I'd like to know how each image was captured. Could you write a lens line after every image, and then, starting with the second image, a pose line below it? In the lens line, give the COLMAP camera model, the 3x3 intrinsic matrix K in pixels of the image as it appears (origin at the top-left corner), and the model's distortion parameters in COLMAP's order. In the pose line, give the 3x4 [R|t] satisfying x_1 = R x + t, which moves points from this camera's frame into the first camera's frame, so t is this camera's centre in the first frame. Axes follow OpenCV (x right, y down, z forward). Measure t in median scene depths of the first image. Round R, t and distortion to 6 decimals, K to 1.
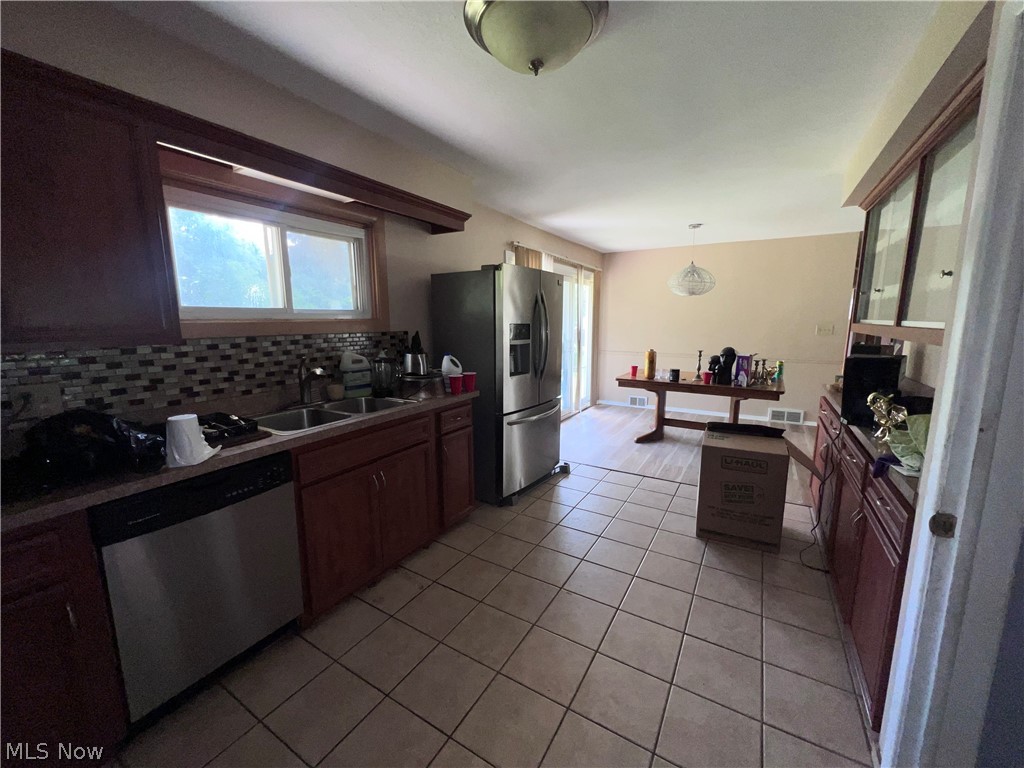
lens RADIAL K [[411.0, 0, 512.0], [0, 411.0, 384.0], [0, 0, 1]] dist [0.000083, -0.000012]
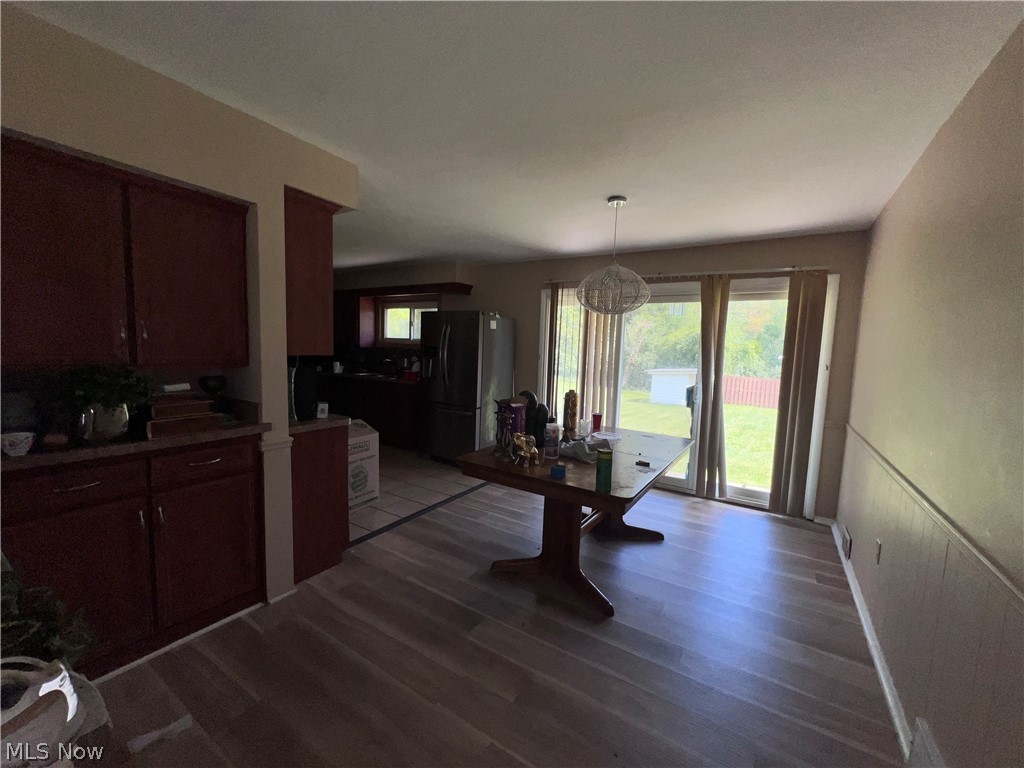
lens RADIAL K [[411.0, 0, 512.0], [0, 411.0, 384.0], [0, 0, 1]] dist [0.000083, -0.000012]
pose [[-0.024163, 0.095054, -0.995179, 1.841153], [-0.190507, 0.976790, 0.097924, -0.251541], [0.981388, 0.191955, -0.005494, 1.527127]]
